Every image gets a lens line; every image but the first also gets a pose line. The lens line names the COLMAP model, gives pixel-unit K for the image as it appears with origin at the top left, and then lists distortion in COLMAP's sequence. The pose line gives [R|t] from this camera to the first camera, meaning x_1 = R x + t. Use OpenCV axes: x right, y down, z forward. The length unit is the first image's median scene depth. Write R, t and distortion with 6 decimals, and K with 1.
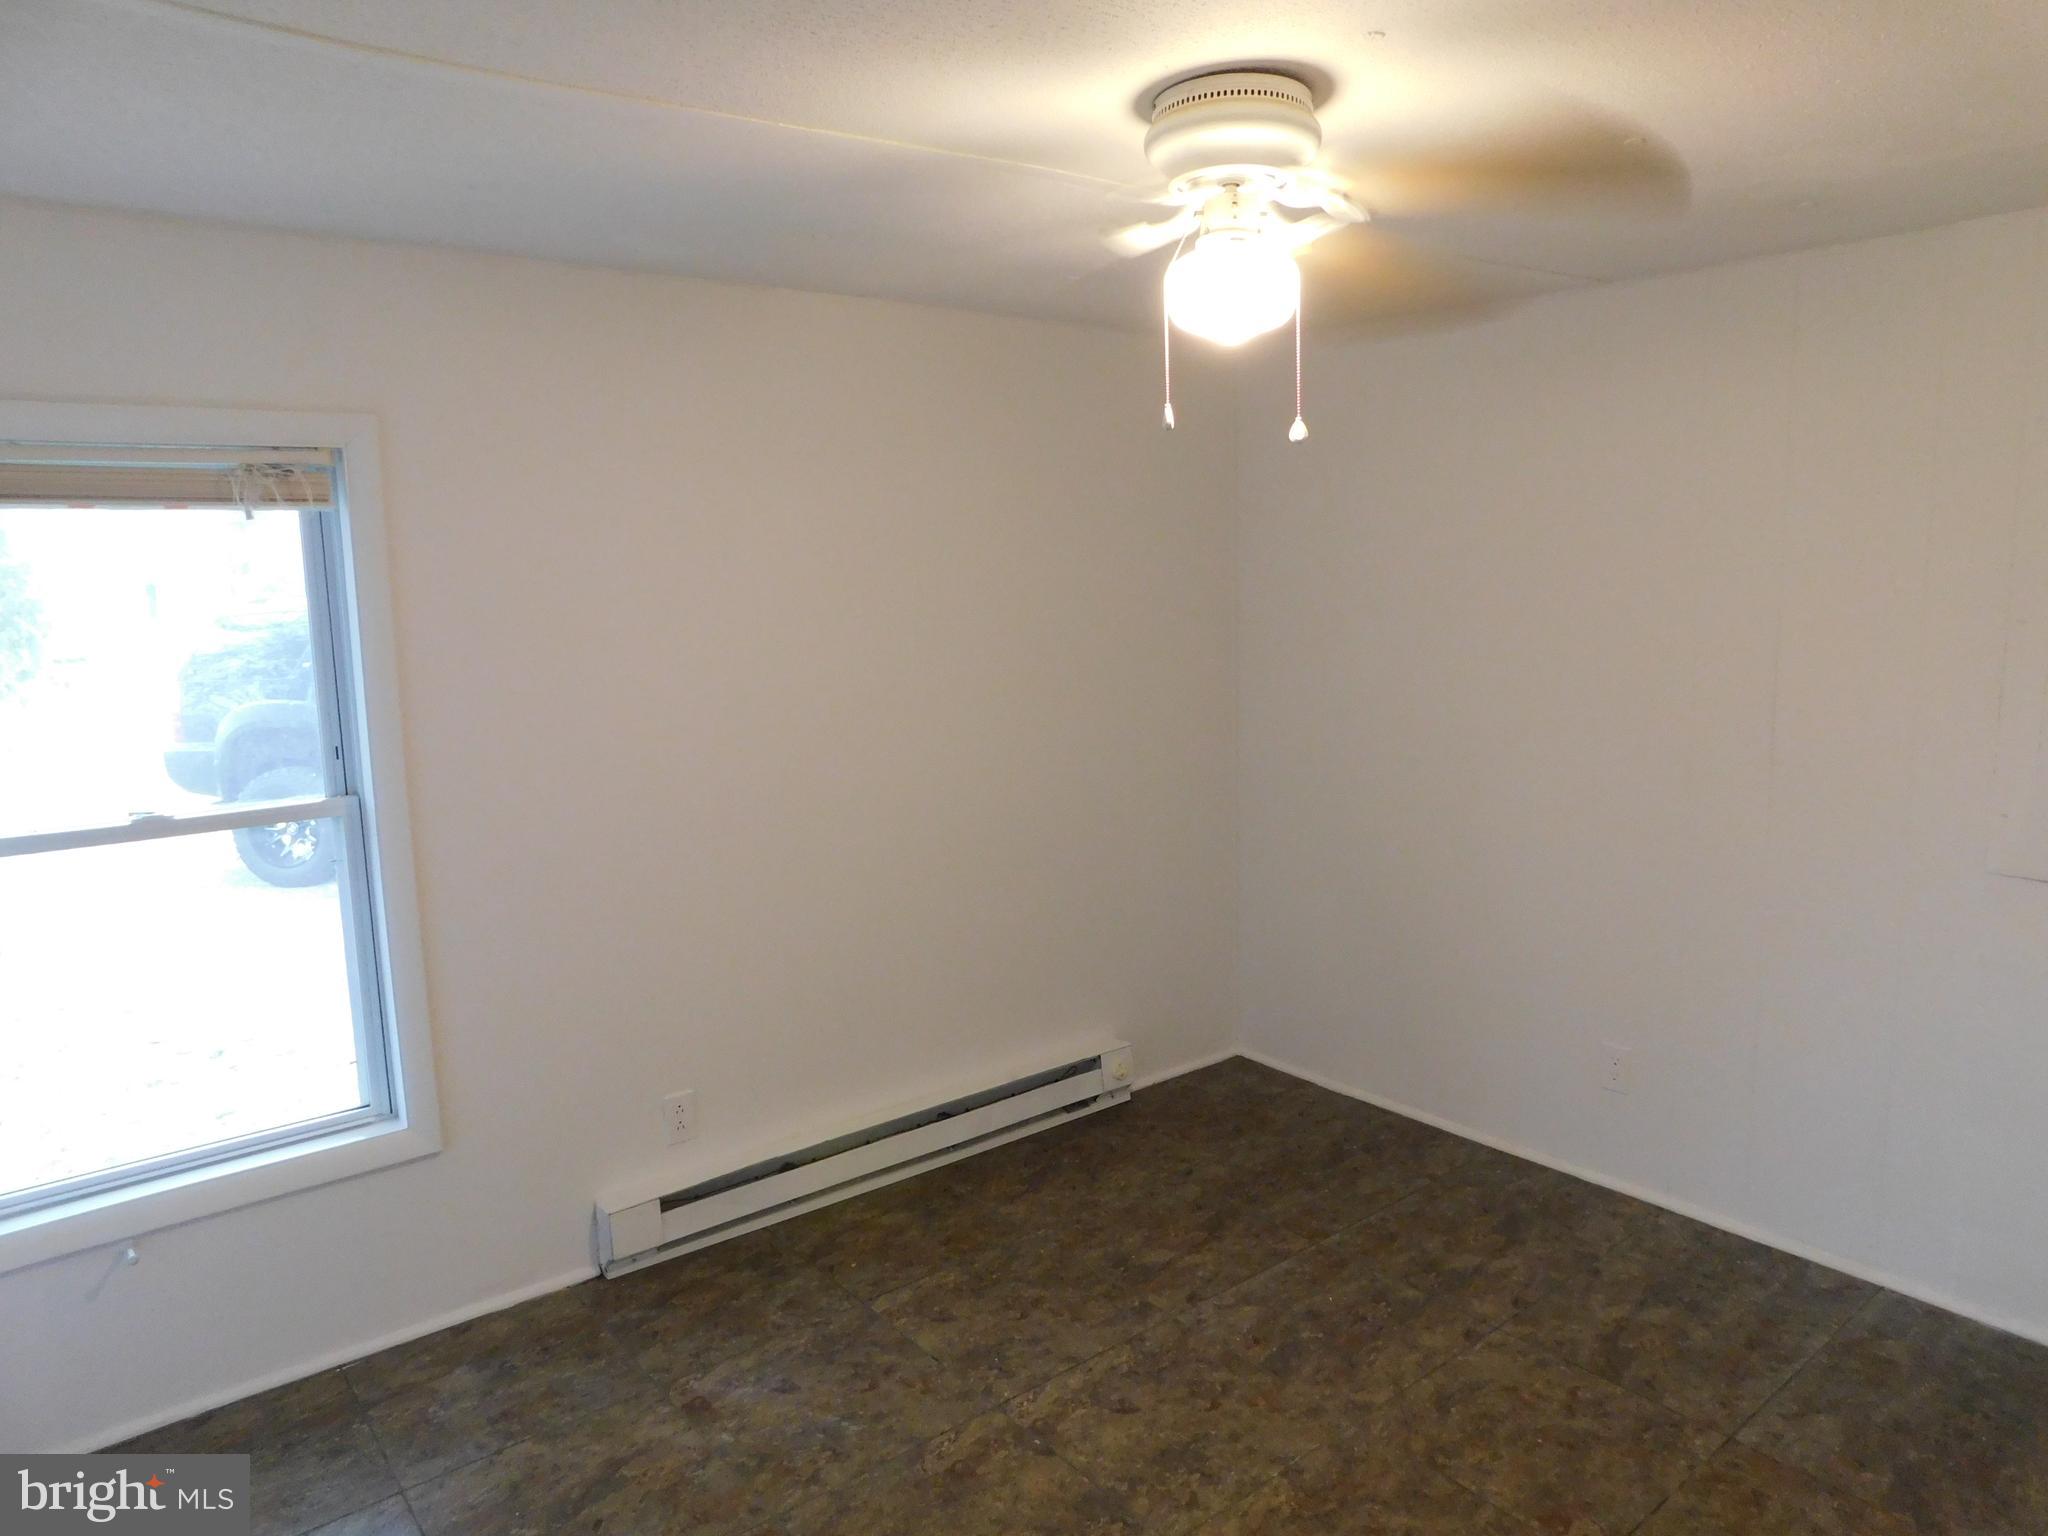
lens RADIAL K [[1378.4, 0, 1029.4], [0, 1378.4, 765.3], [0, 0, 1]] dist [-0.007010, -0.000346]
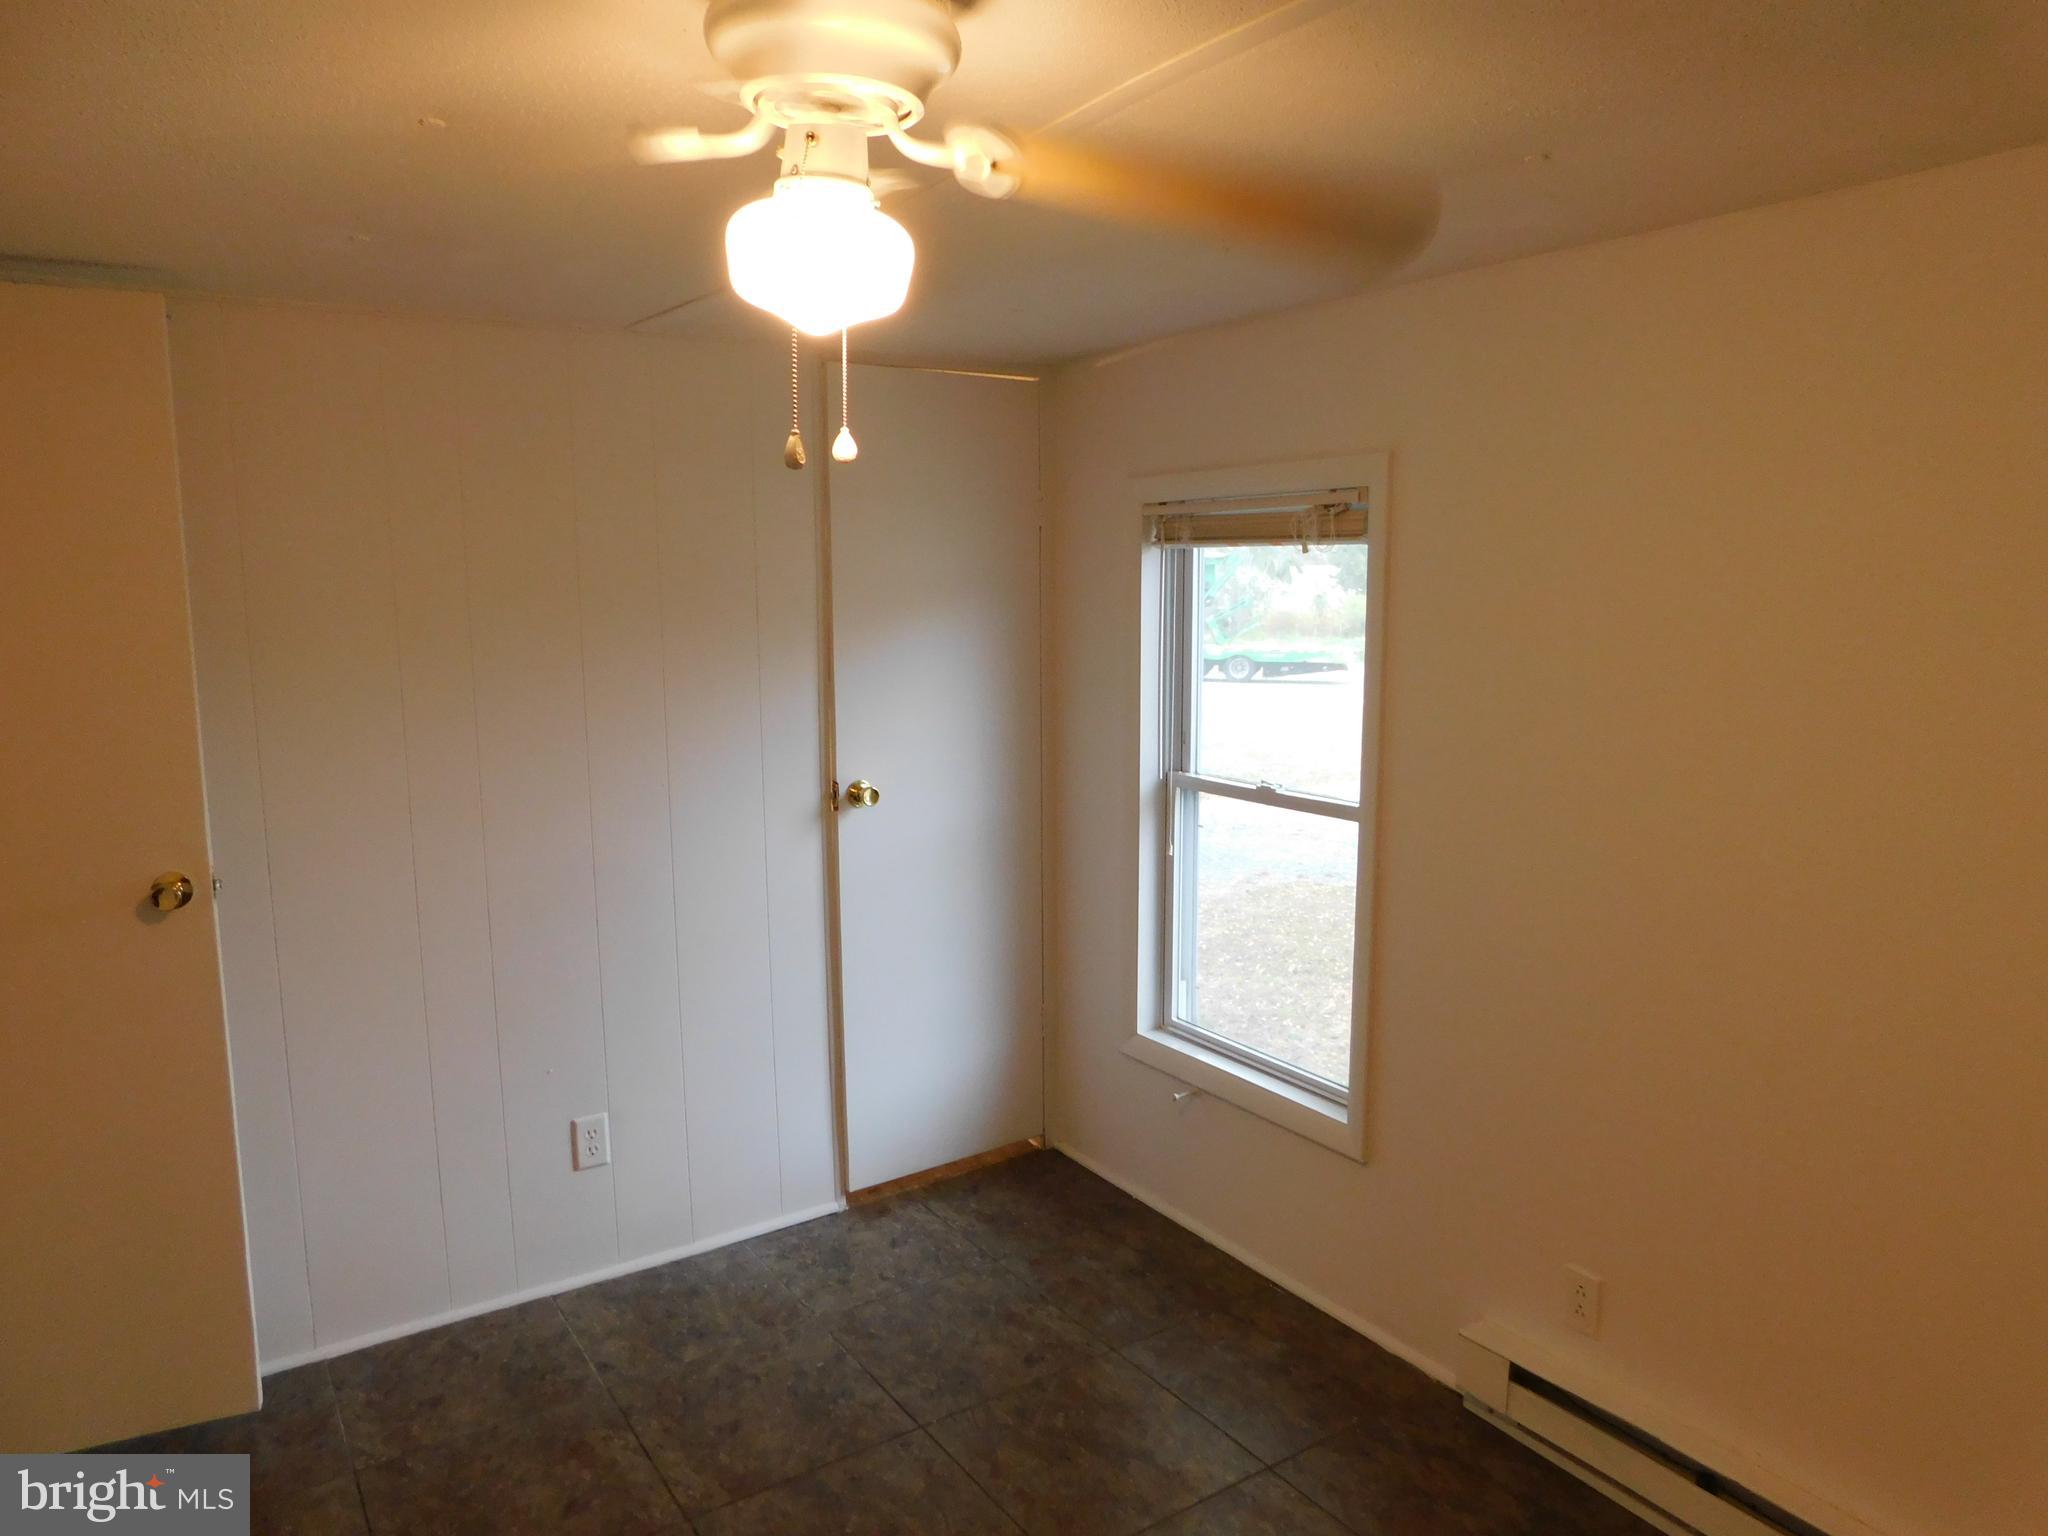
lens RADIAL K [[1378.4, 0, 1025.7], [0, 1378.4, 771.8], [0, 0, 1]] dist [-0.007010, -0.000346]
pose [[-0.096231, 0.162483, -0.982008, 0.632137], [-0.137129, 0.975015, 0.174763, -0.169098], [0.985868, 0.151480, -0.071546, 0.873668]]
